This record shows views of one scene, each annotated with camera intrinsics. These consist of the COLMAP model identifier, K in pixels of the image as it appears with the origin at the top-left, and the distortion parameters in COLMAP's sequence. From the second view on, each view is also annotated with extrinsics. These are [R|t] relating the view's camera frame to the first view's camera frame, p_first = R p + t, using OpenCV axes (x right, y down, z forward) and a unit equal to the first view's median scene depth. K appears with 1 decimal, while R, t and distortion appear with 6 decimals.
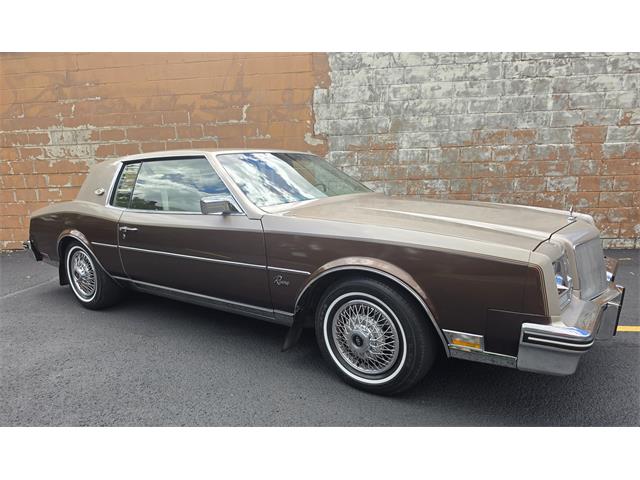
lens RADIAL K [[400.9, 0, 320.2], [0, 400.9, 288.2], [0, 0, 1]] dist [0.037750, -0.038337]
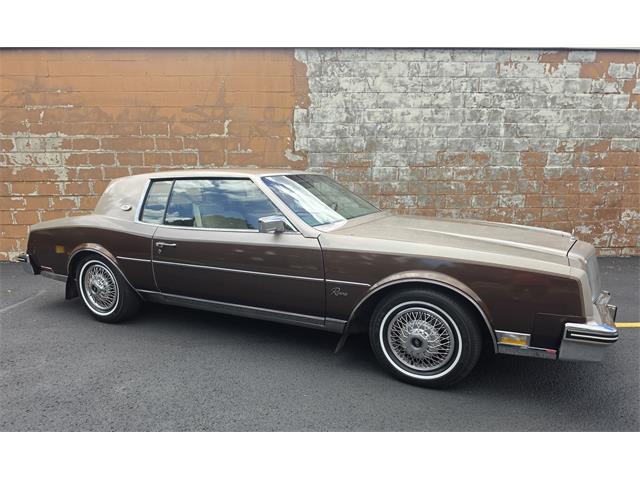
lens RADIAL K [[400.9, 0, 310.4], [0, 400.9, 286.5], [0, 0, 1]] dist [0.037750, -0.038337]
pose [[0.988977, -0.016579, 0.147141, -0.137582], [0.019521, 0.999637, -0.018578, -0.006068], [-0.146780, 0.021245, 0.988941, -0.042617]]
